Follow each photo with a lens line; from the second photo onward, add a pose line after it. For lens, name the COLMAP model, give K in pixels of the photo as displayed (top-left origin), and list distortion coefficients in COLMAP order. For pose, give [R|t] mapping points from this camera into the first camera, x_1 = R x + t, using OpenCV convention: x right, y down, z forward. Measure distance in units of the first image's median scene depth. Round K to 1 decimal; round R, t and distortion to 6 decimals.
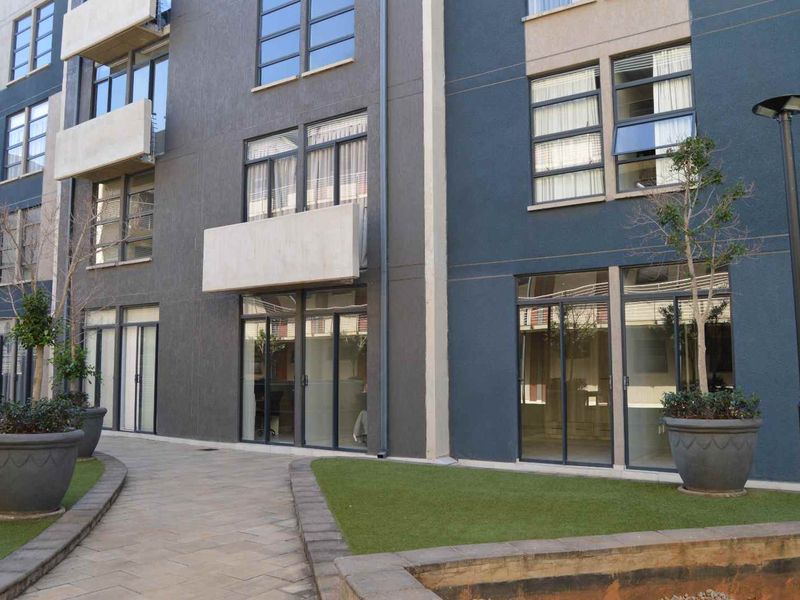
lens RADIAL K [[711.9, 0, 400.0], [0, 711.9, 300.0], [0, 0, 1]] dist [-0.077748, 0.017999]
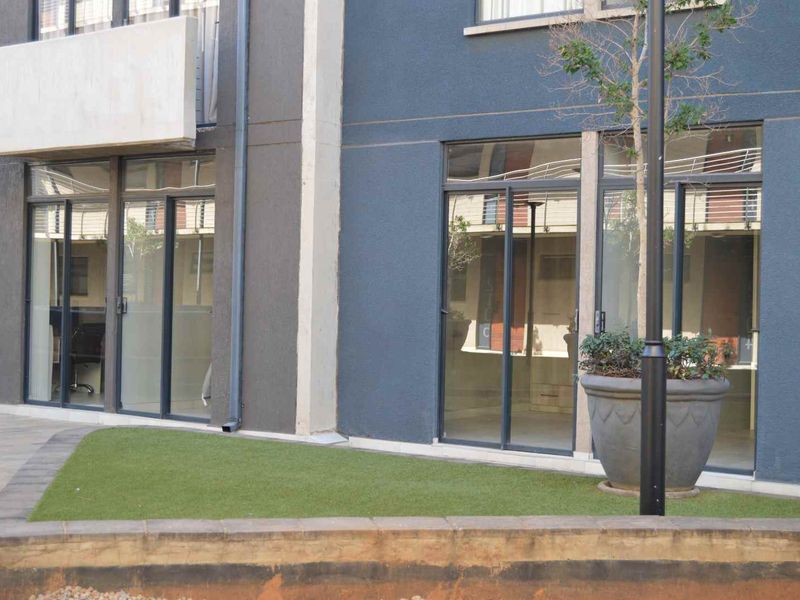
lens RADIAL K [[1278.8, 0, 400.0], [0, 1278.8, 300.0], [0, 0, 1]] dist [-0.027726, -0.089286]
pose [[0.999359, 0.024739, -0.025858, 0.162939], [-0.022006, 0.994633, 0.101102, -0.010251], [0.028220, -0.100469, 0.994540, -0.110343]]
